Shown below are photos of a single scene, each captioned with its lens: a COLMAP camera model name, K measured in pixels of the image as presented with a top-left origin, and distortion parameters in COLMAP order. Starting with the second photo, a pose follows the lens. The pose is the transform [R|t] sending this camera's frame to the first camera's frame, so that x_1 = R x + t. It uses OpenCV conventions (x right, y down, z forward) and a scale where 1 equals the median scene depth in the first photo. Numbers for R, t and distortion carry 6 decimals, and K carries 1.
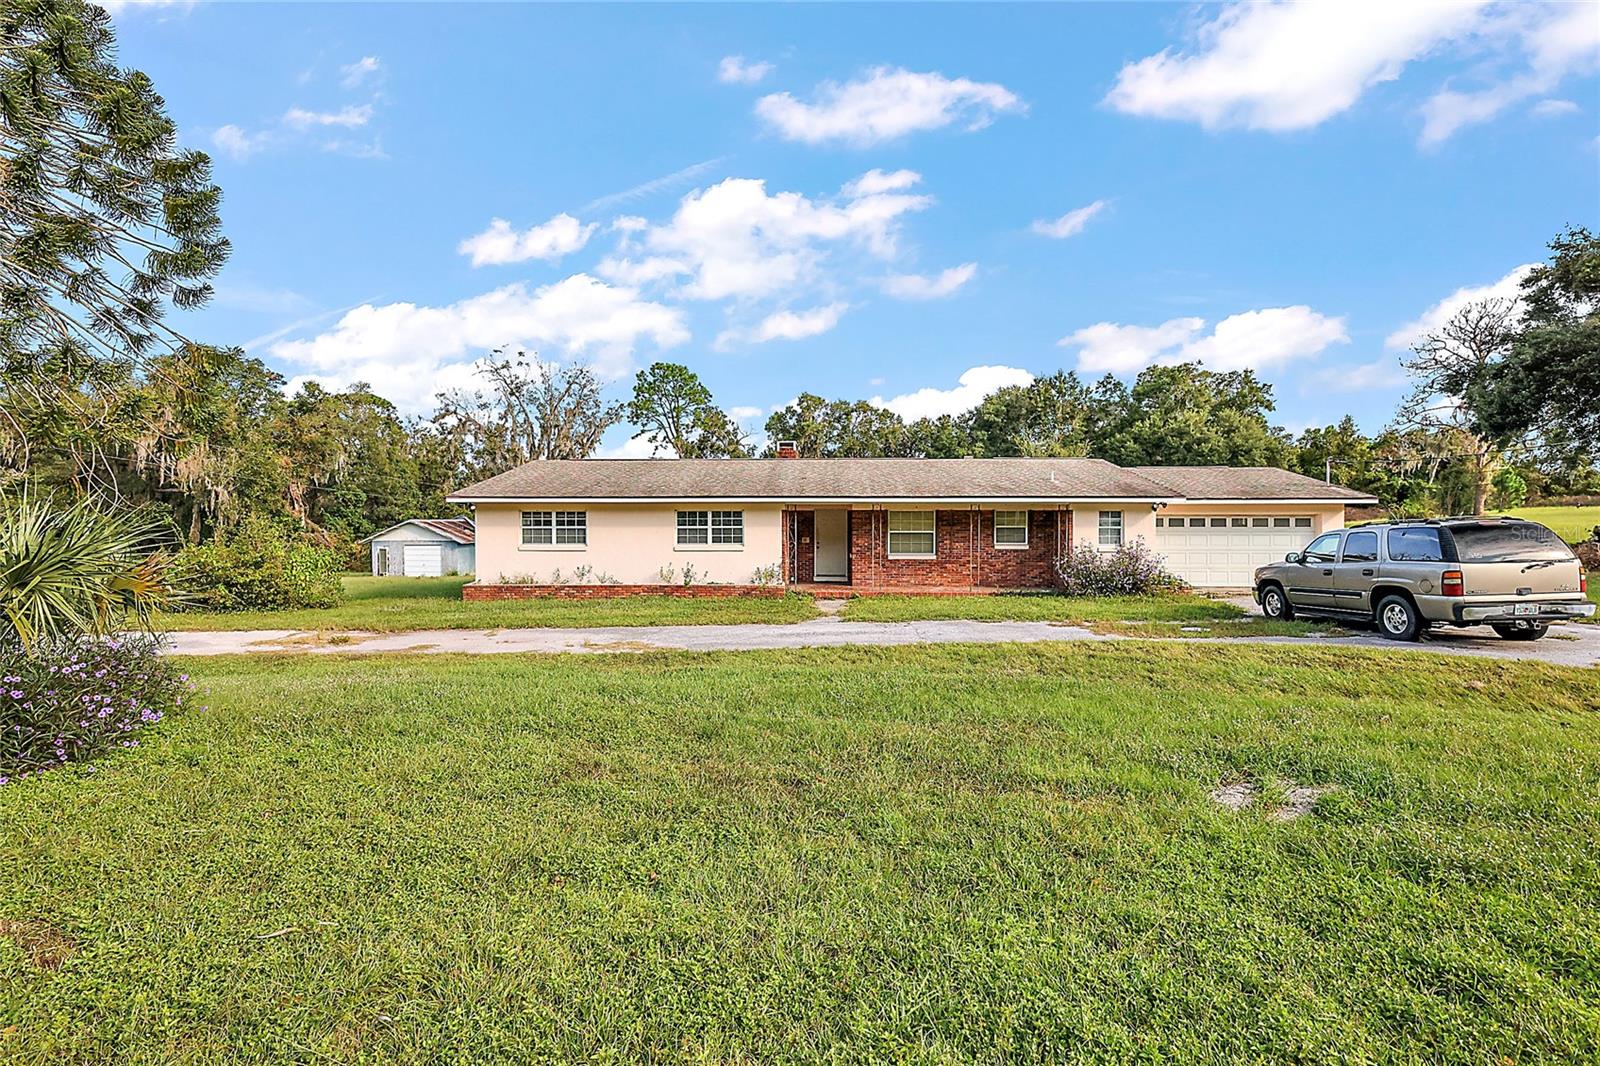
lens RADIAL K [[693.9, 0, 799.8], [0, 693.9, 537.2], [0, 0, 1]] dist [-0.000357, -0.000216]
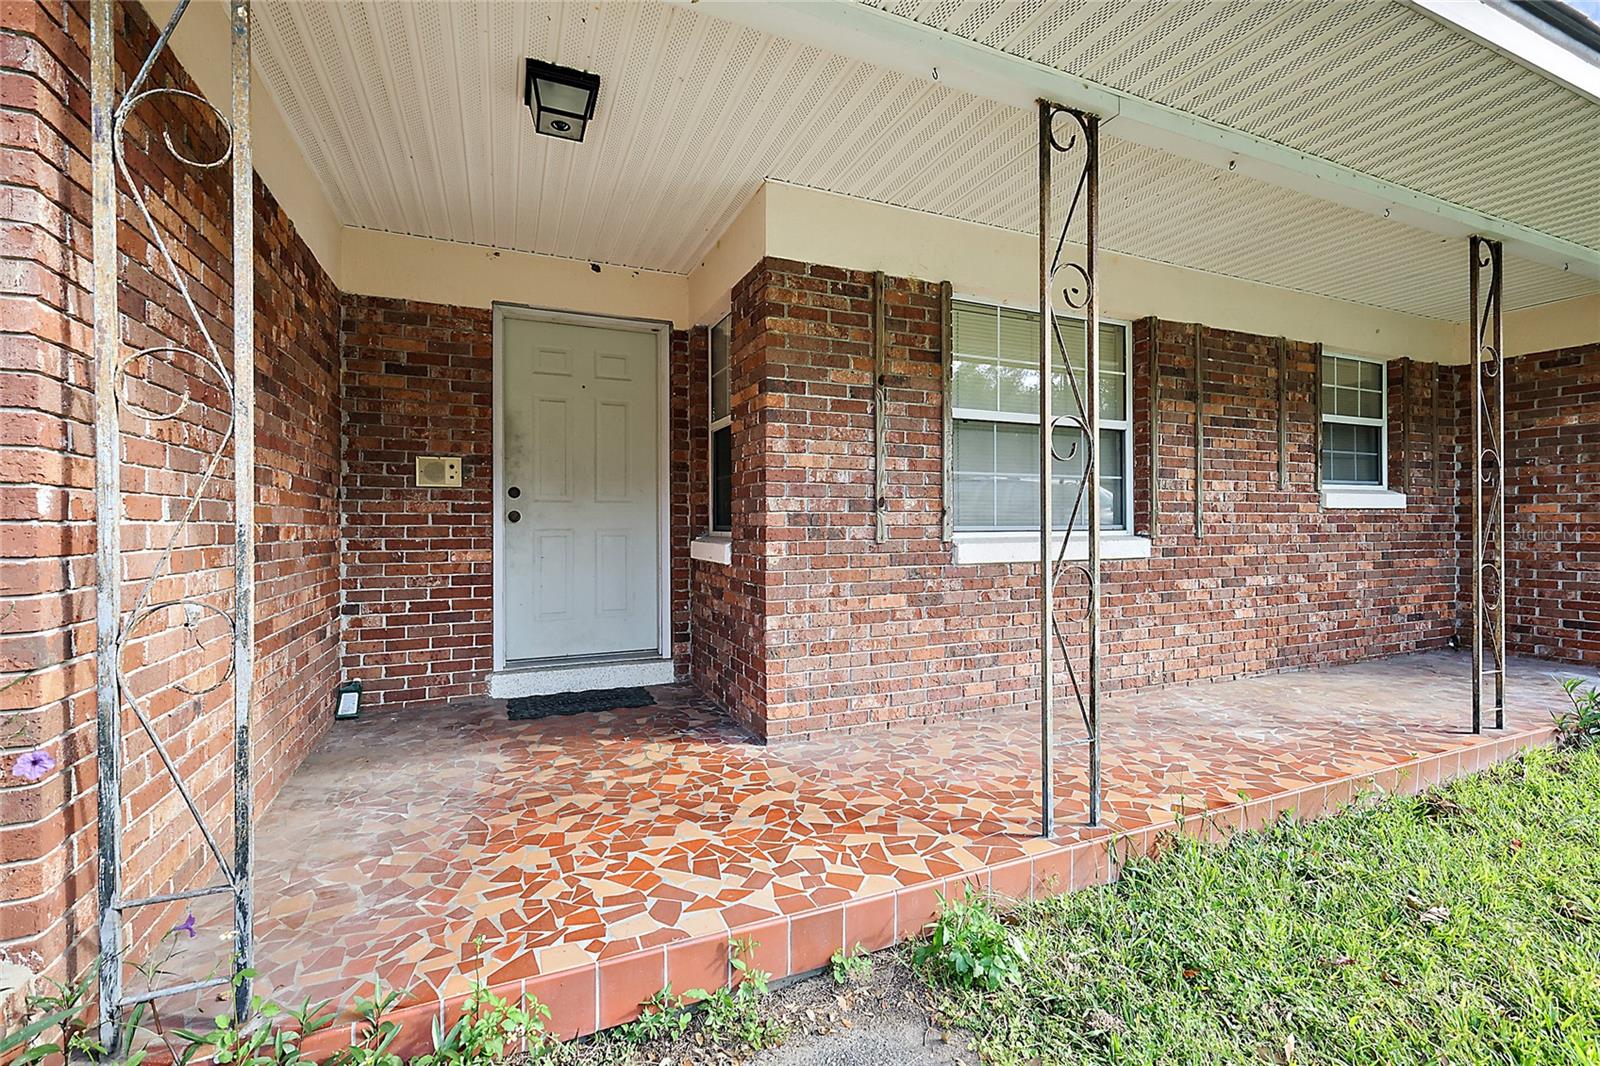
lens RADIAL K [[693.9, 0, 802.4], [0, 693.9, 526.8], [0, 0, 1]] dist [-0.000357, -0.000216]
pose [[0.901091, -0.009211, 0.433532, 0.016221], [0.004222, 0.999913, 0.012469, 0.019843], [-0.433609, -0.009405, 0.901052, 0.861928]]
